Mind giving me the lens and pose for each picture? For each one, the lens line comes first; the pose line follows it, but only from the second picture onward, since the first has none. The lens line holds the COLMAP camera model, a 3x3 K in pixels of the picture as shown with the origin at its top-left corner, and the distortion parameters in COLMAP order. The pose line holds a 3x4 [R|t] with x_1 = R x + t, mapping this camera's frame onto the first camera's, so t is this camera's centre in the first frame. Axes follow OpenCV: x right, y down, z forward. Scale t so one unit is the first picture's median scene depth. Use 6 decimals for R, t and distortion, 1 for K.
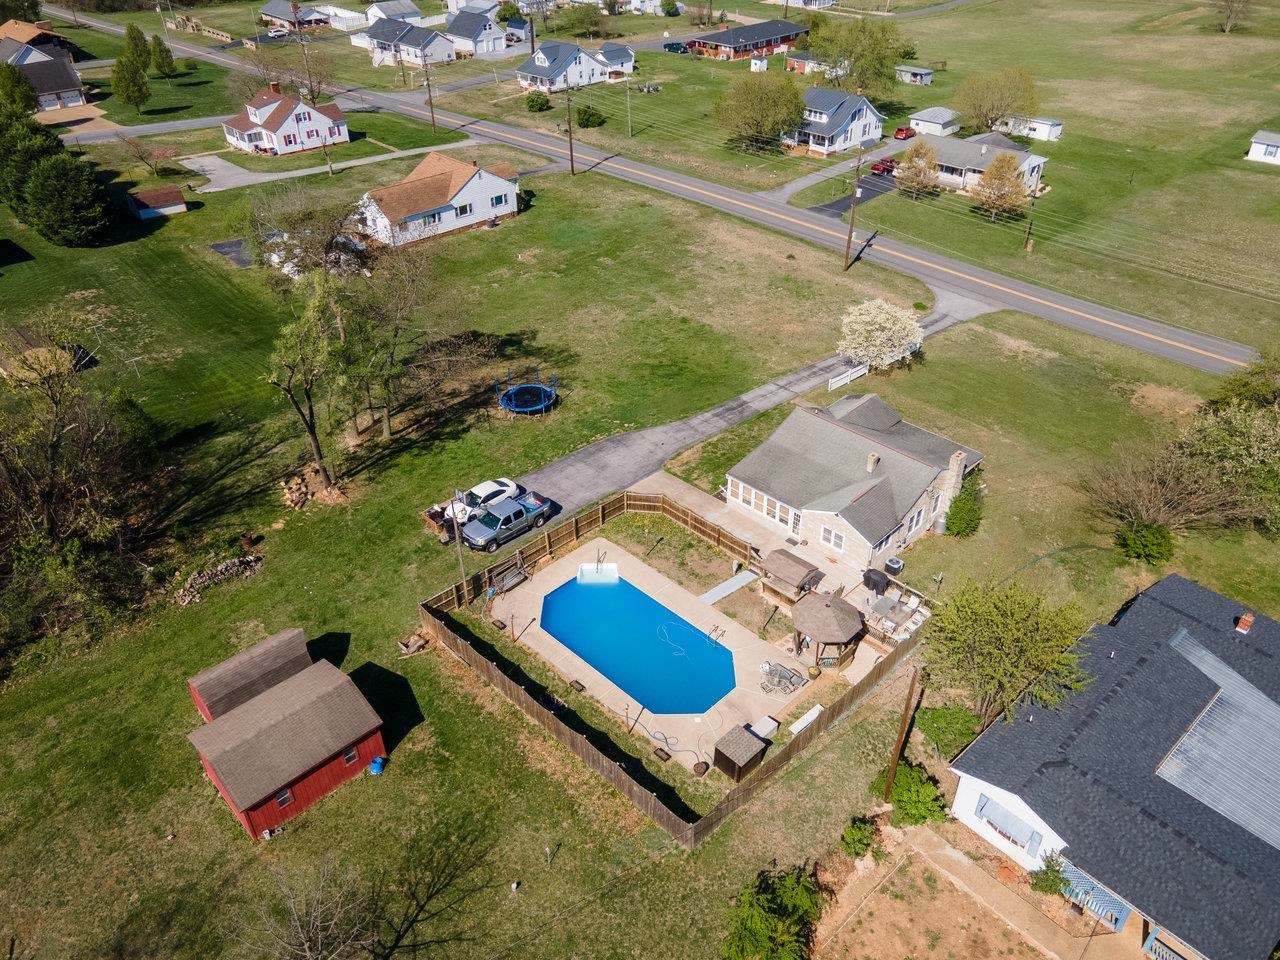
lens RADIAL K [[934.9, 0, 643.7], [0, 934.9, 479.5], [0, 0, 1]] dist [0.035032, 0.007956]
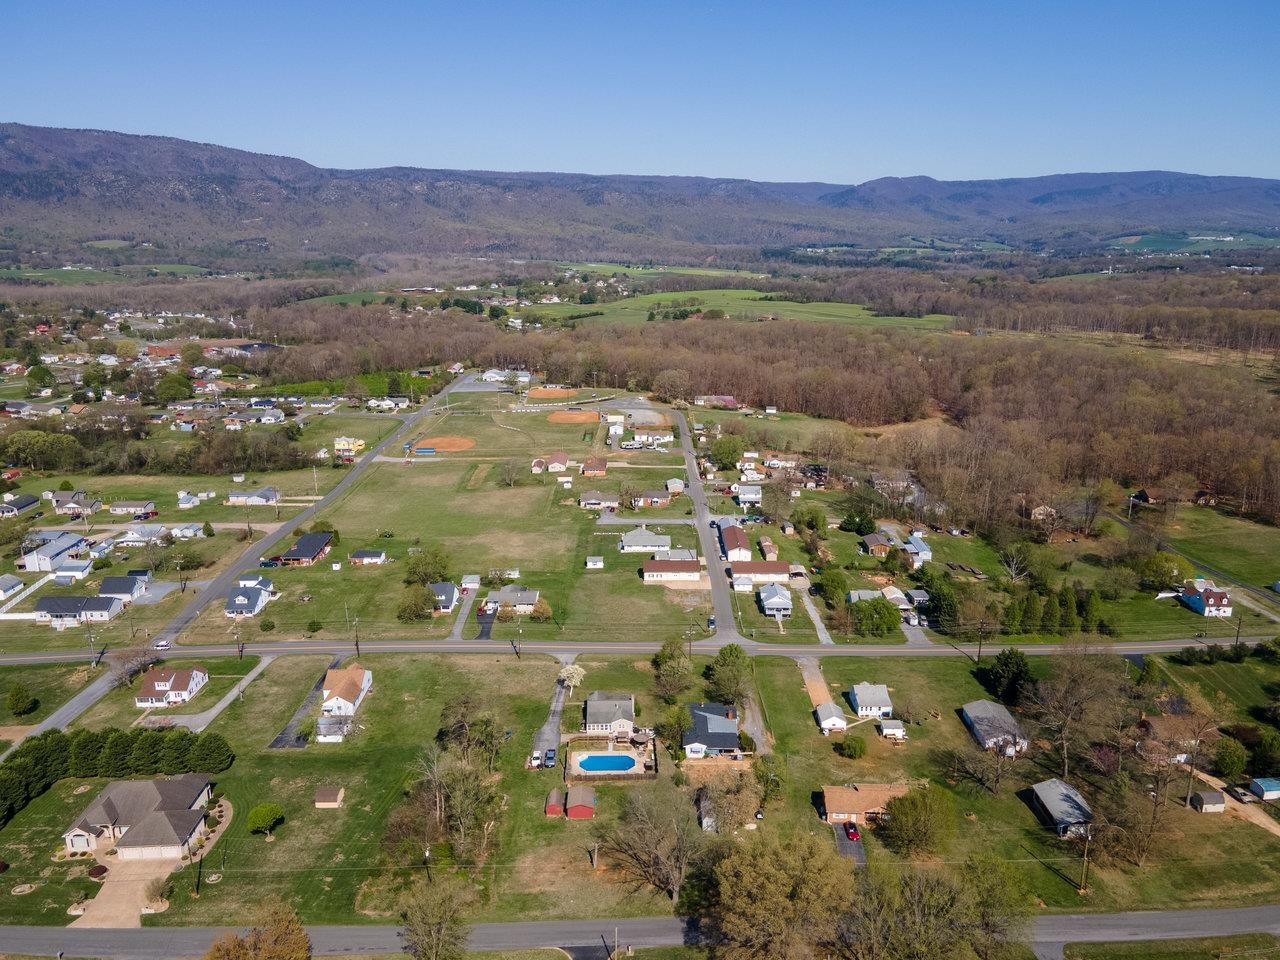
lens RADIAL K [[934.9, 0, 643.7], [0, 934.9, 479.5], [0, 0, 1]] dist [0.035032, 0.007956]
pose [[0.689981, -0.191545, 0.698023, -1.784430], [0.408533, 0.899122, -0.157098, -0.166291], [-0.597517, 0.393560, 0.698630, -1.728782]]
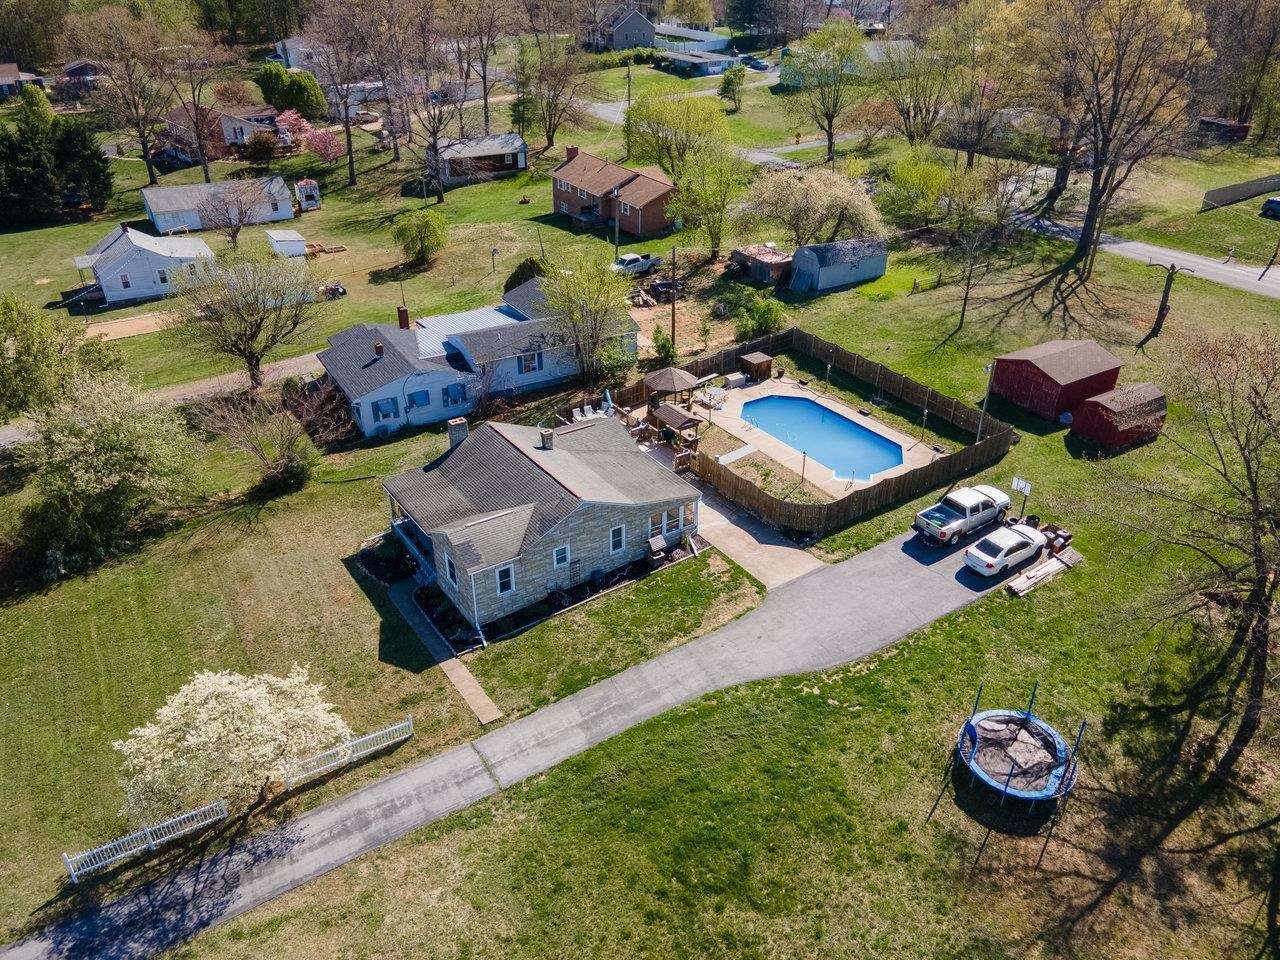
lens RADIAL K [[934.9, 0, 643.7], [0, 934.9, 479.5], [0, 0, 1]] dist [0.035032, 0.007956]
pose [[-0.980219, -0.103149, 0.168909, 0.001358], [0.106929, 0.442145, 0.890547, -0.632294], [-0.166541, 0.890993, -0.422370, 1.130038]]
